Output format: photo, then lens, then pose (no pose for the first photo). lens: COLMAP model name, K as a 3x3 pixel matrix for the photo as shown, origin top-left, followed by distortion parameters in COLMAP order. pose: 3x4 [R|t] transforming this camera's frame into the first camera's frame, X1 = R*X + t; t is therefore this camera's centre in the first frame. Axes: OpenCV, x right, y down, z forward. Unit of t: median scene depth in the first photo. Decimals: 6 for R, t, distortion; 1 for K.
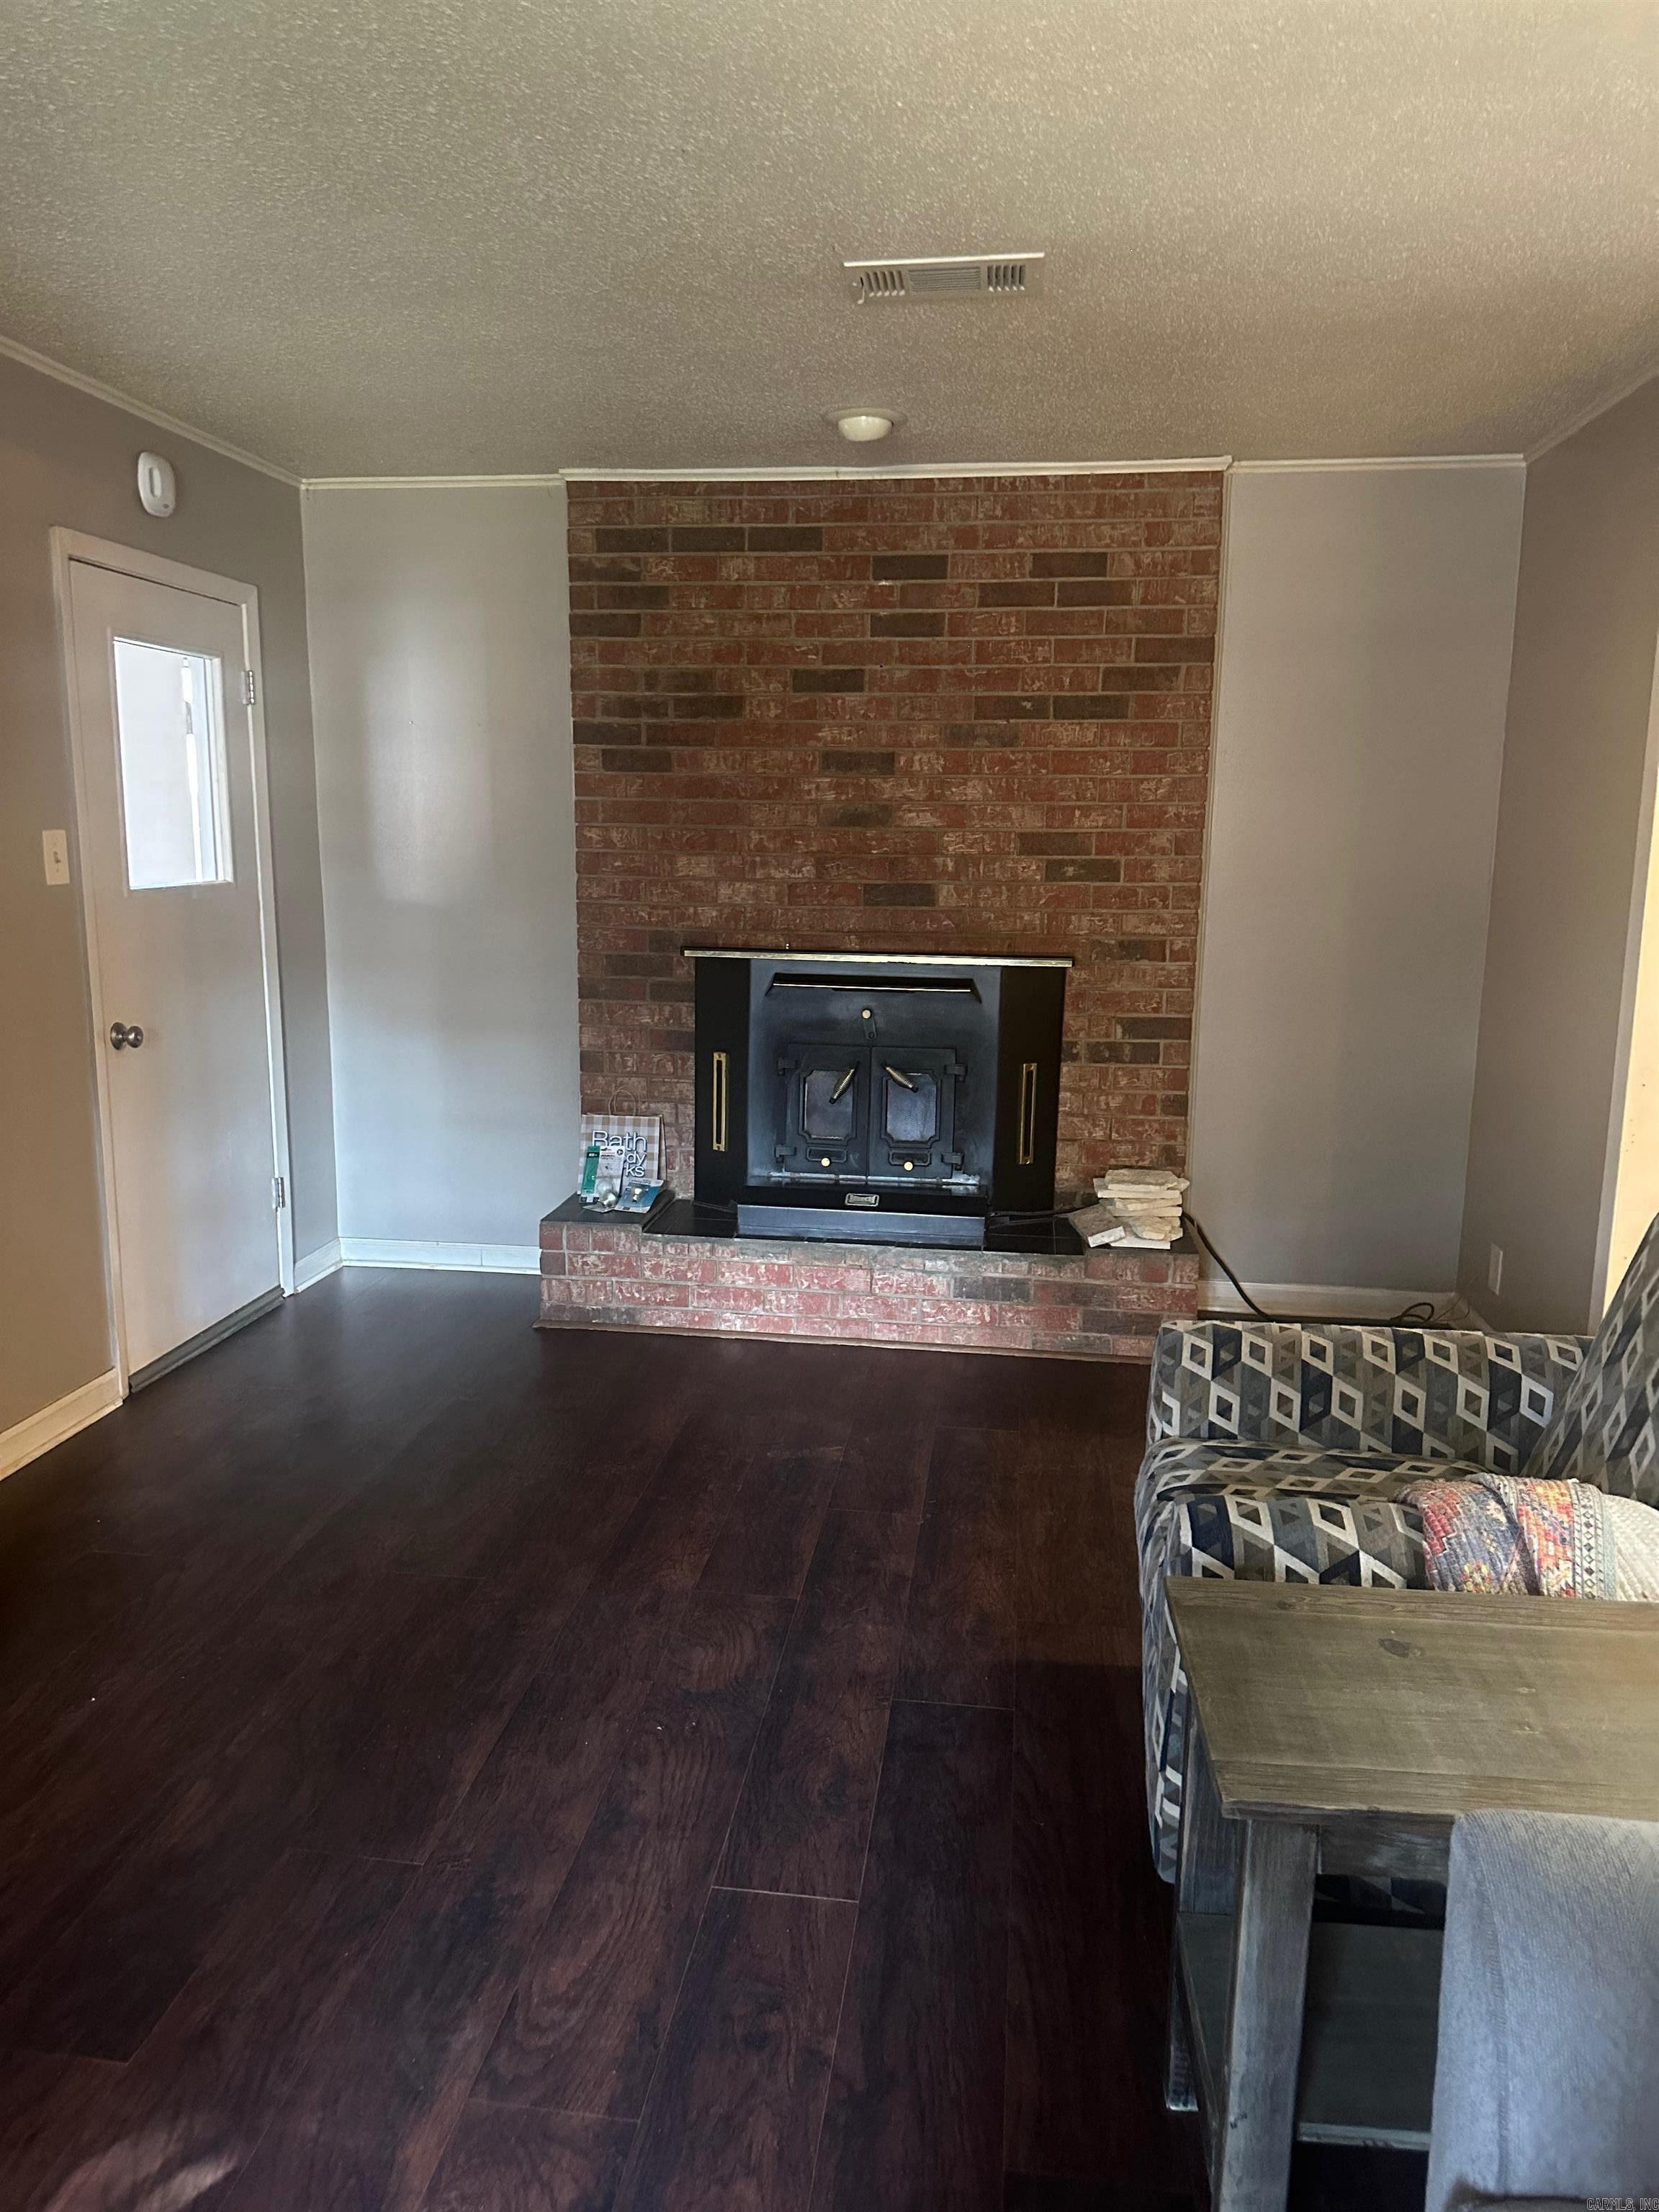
lens RADIAL K [[1553.2, 0, 803.9], [0, 1553.2, 1106.7], [0, 0, 1]] dist [0.177102, -0.351096]
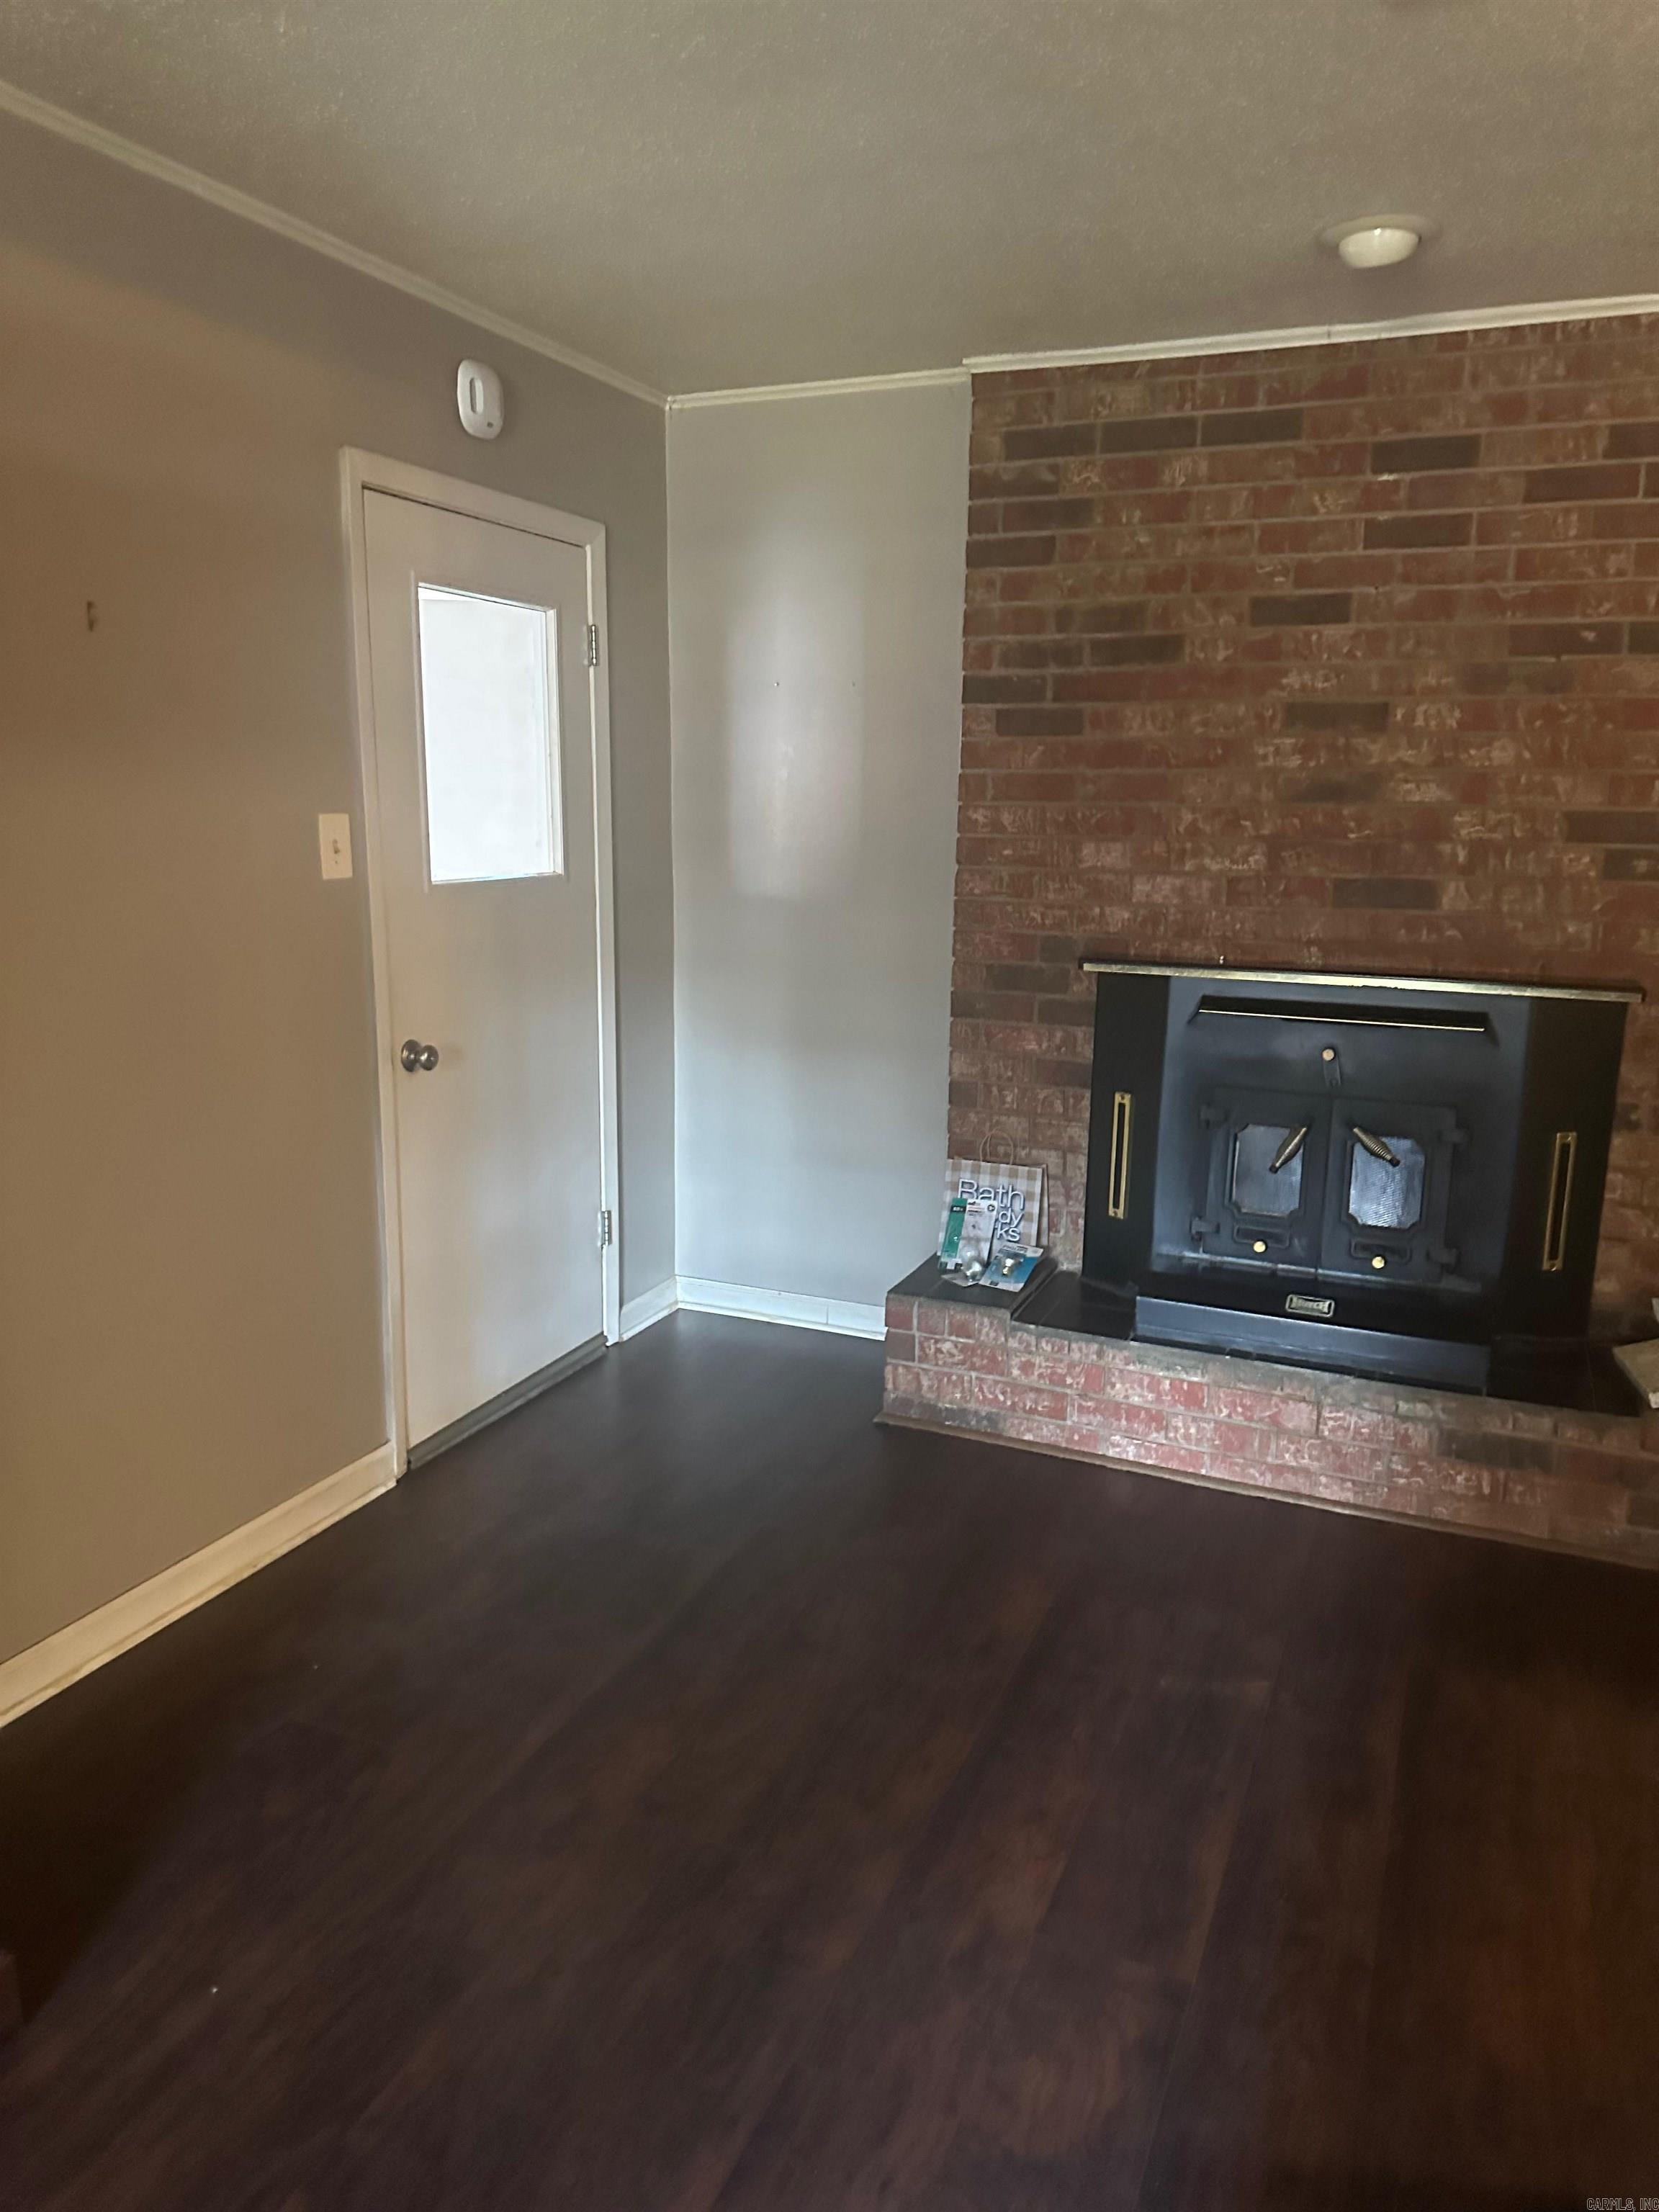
lens RADIAL K [[1553.2, 0, 803.9], [0, 1553.2, 1106.7], [0, 0, 1]] dist [0.177102, -0.351096]
pose [[0.964591, 0.051046, -0.258763, -0.005228], [-0.046339, 0.998631, 0.024261, -0.040725], [0.259648, -0.011411, 0.965636, 0.201459]]
